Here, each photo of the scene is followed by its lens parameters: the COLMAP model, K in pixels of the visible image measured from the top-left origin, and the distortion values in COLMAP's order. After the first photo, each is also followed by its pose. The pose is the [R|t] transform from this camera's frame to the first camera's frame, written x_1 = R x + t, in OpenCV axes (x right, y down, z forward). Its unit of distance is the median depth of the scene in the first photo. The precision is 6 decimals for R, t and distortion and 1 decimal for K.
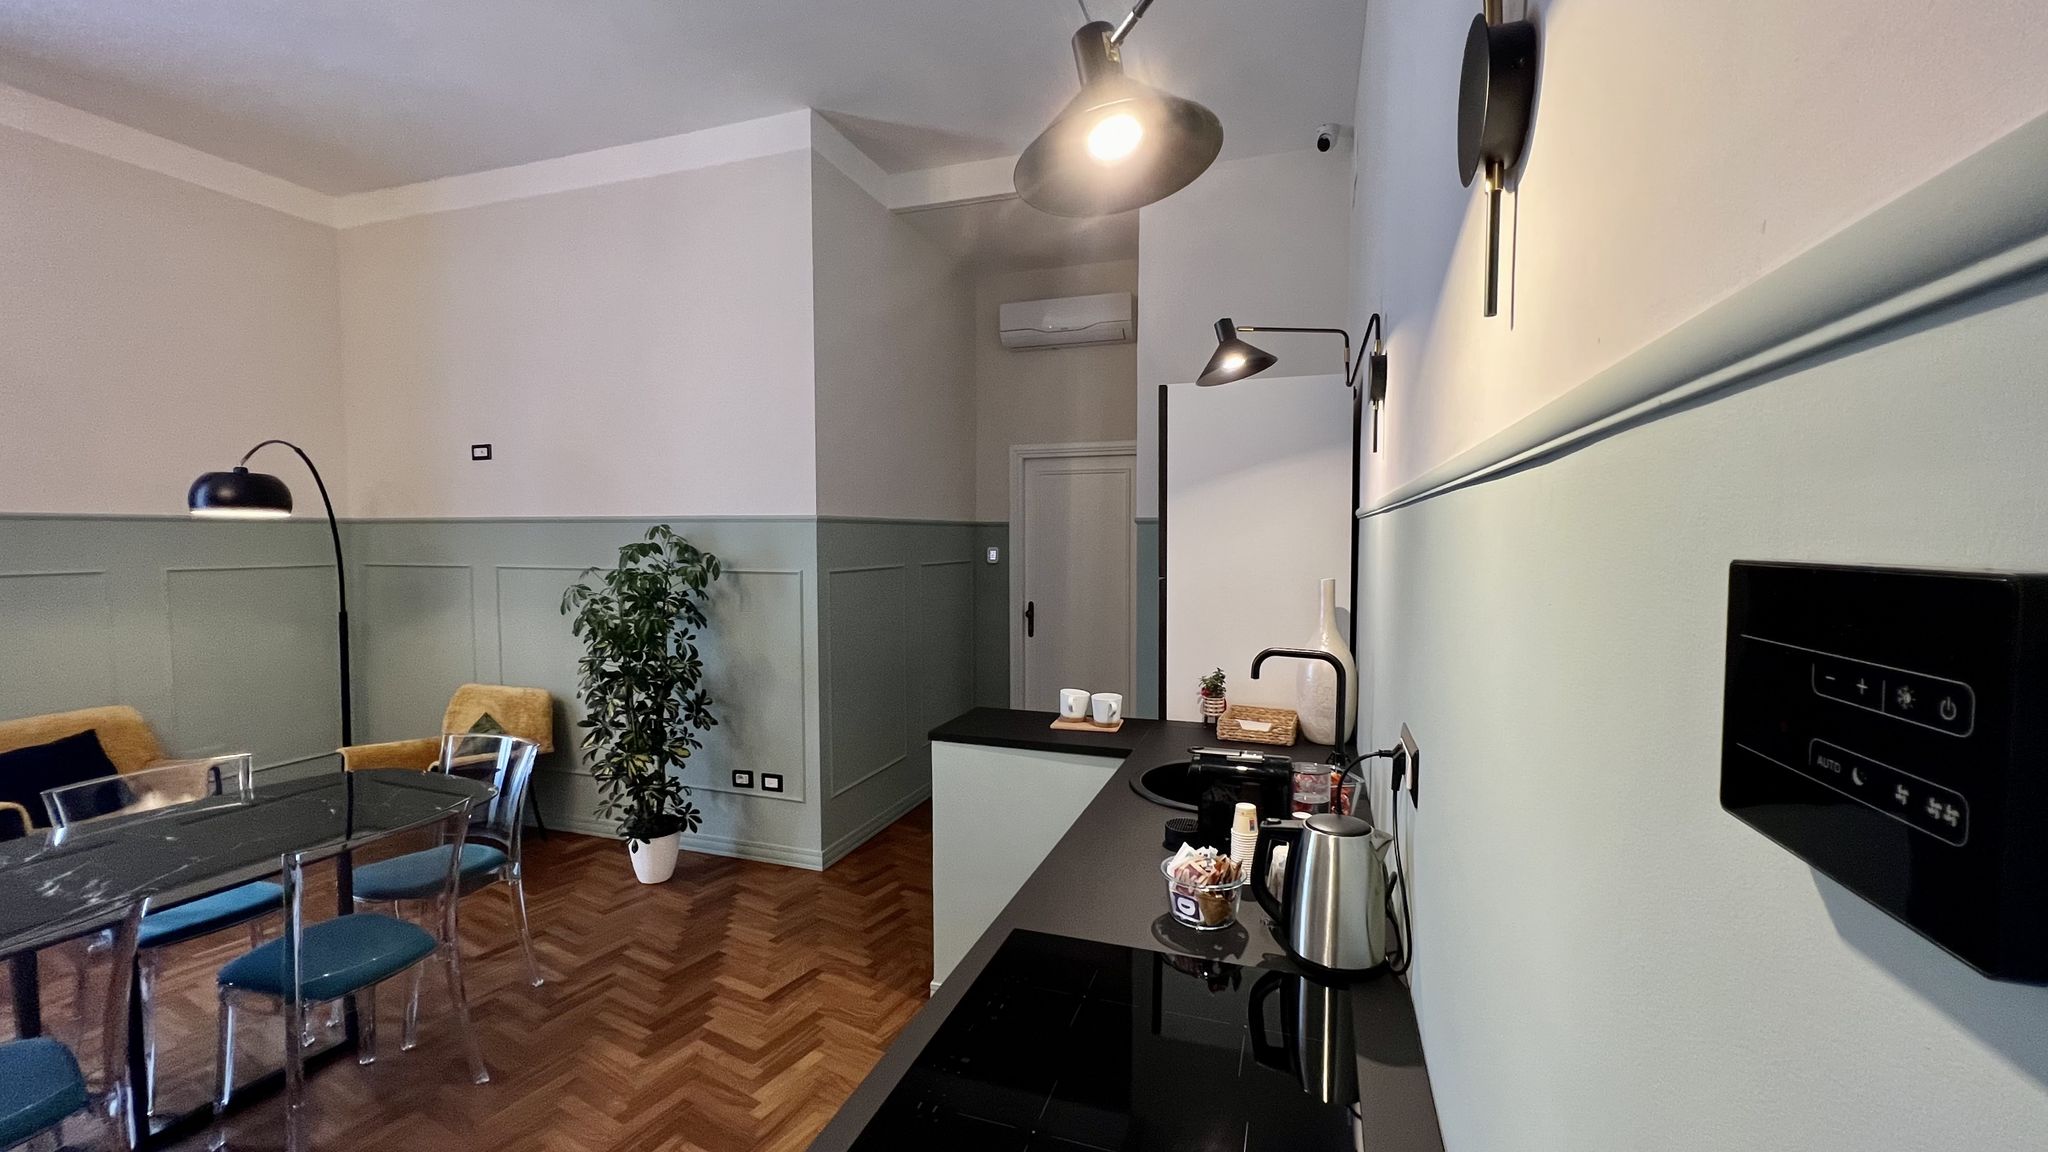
lens RADIAL K [[824.4, 0, 1026.6], [0, 824.4, 579.1], [0, 0, 1]] dist [-0.000177, 0.000518]
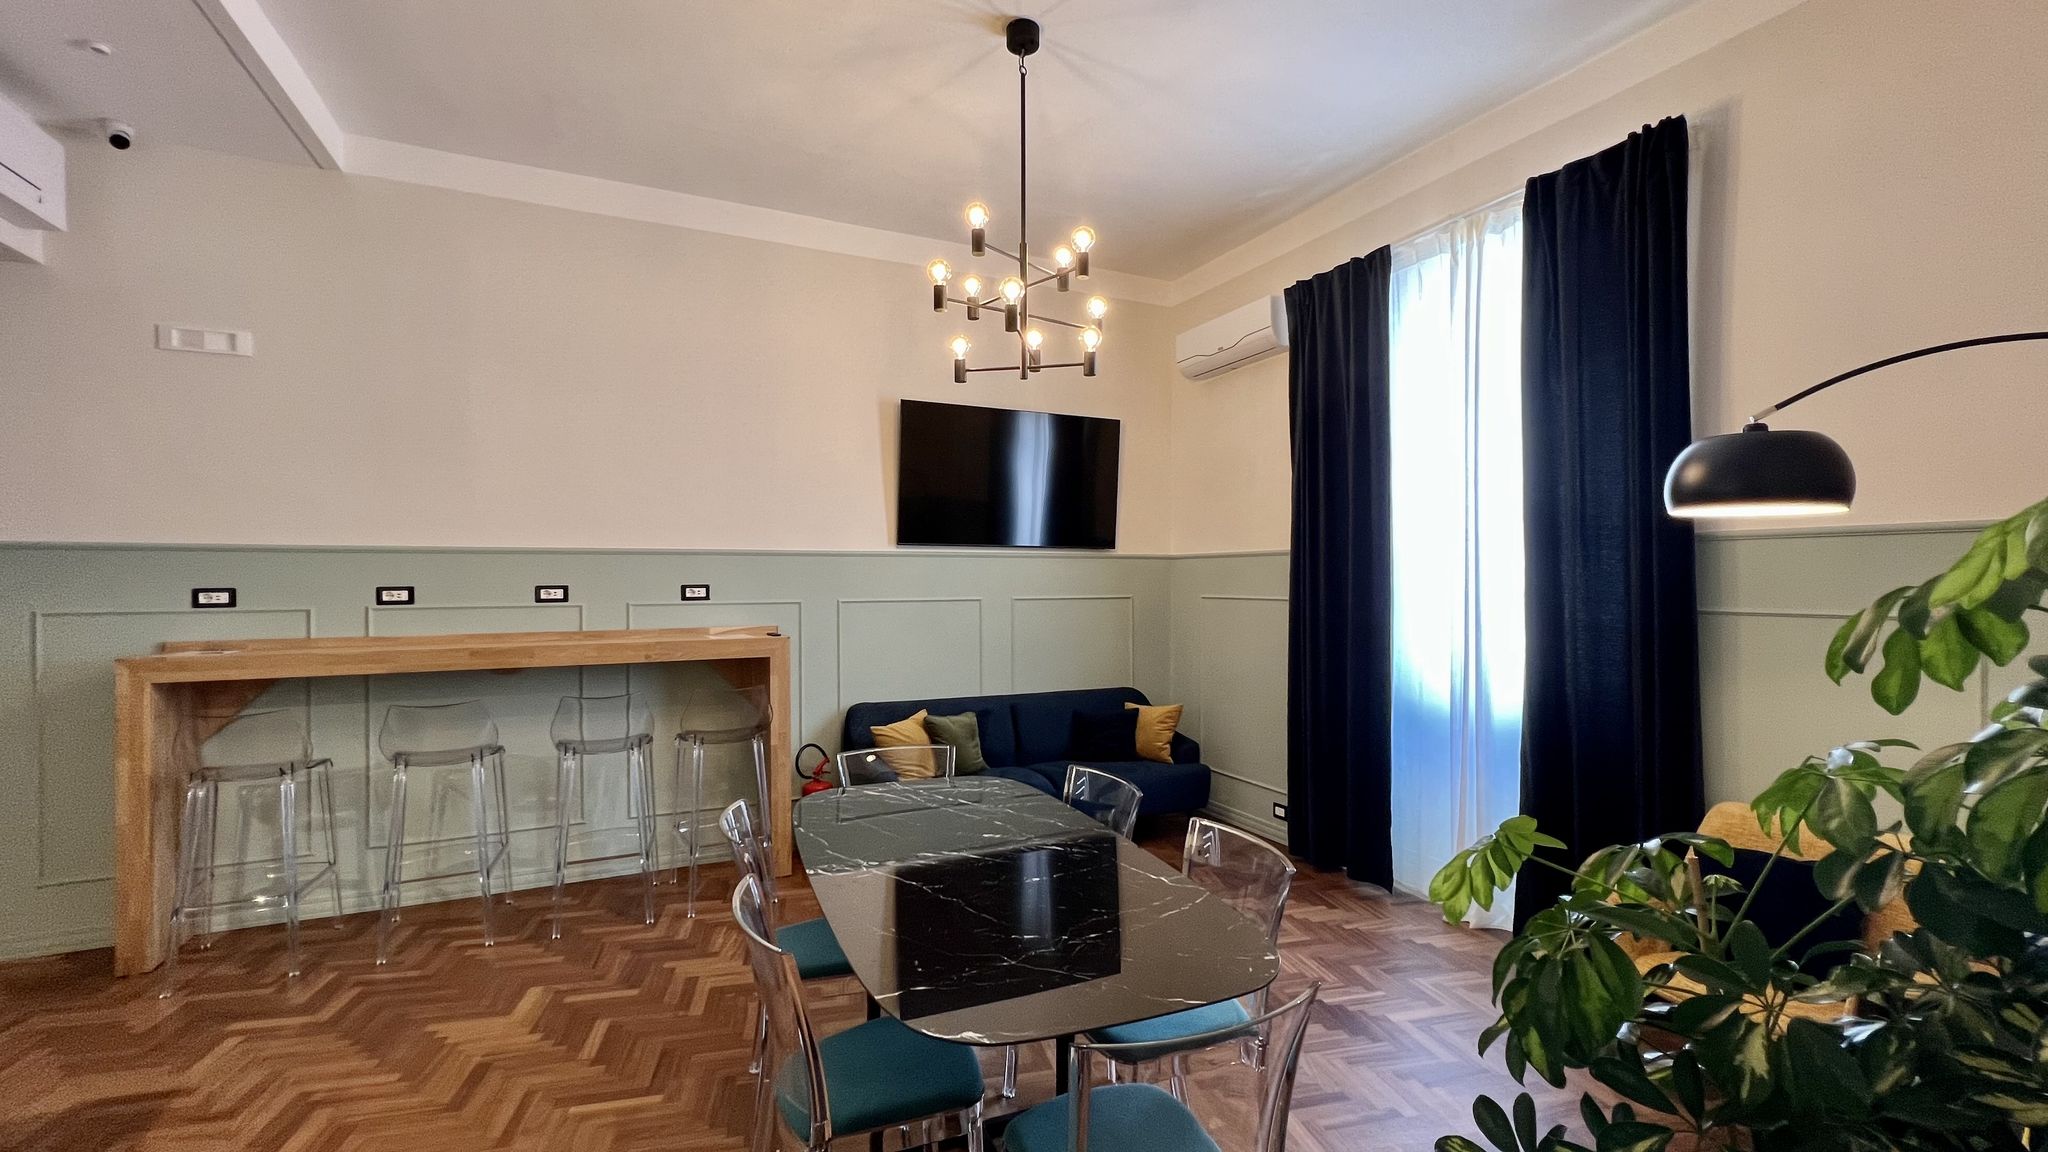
lens RADIAL K [[846.3, 0, 1022.5], [0, 846.3, 579.4], [0, 0, 1]] dist [-0.000386, 0.000277]
pose [[-0.711685, 0.003489, -0.702490, -0.210209], [-0.034747, 0.998589, 0.040162, -0.038123], [0.701639, 0.052992, -0.710559, 0.986094]]
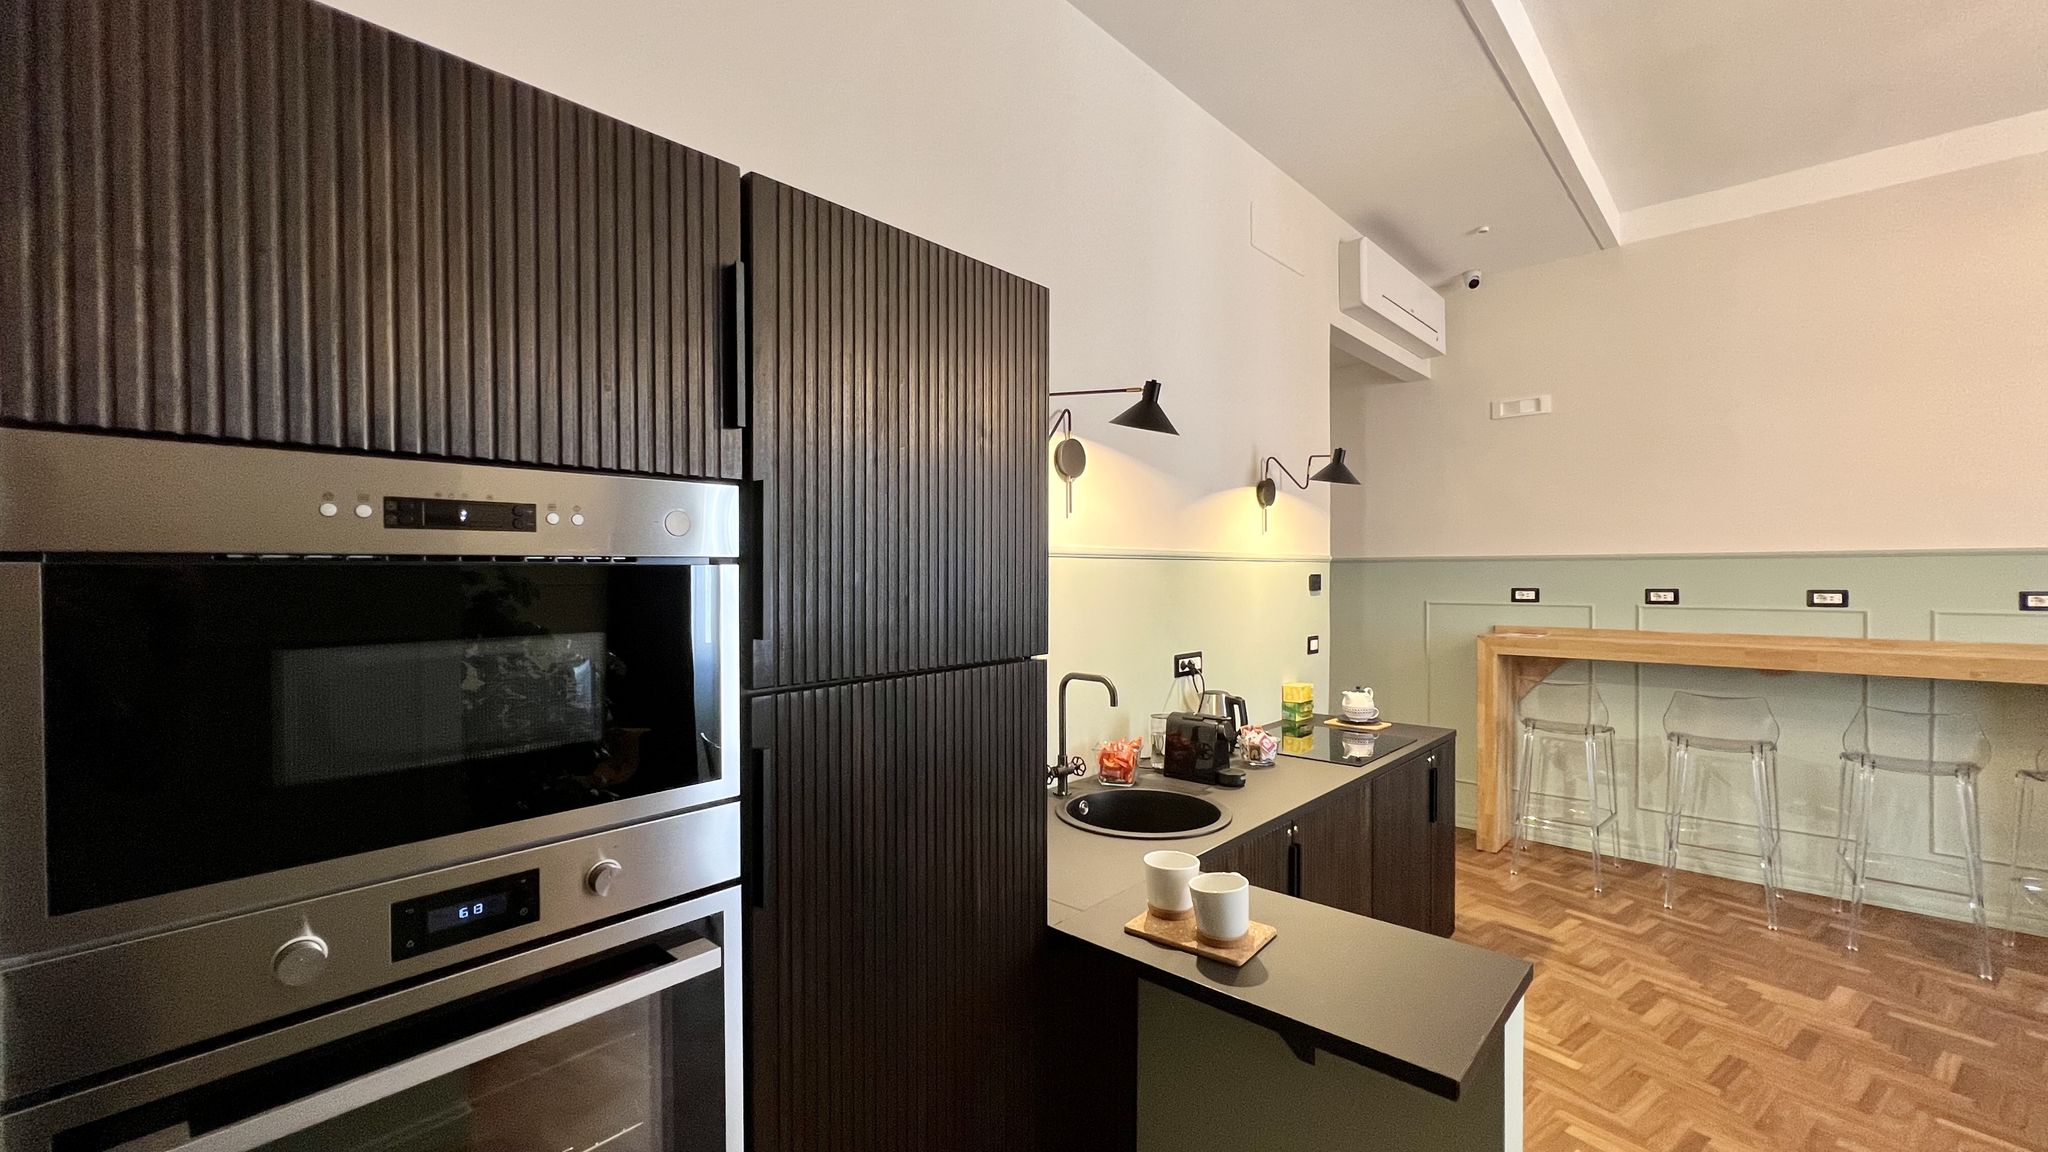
lens RADIAL K [[824.4, 0, 1026.6], [0, 824.4, 579.1], [0, 0, 1]] dist [-0.000177, 0.000518]
pose [[-0.919761, 0.000389, 0.392478, -0.020038], [0.024270, 0.998142, 0.055888, -0.061813], [-0.391727, 0.060929, -0.918062, 1.136497]]
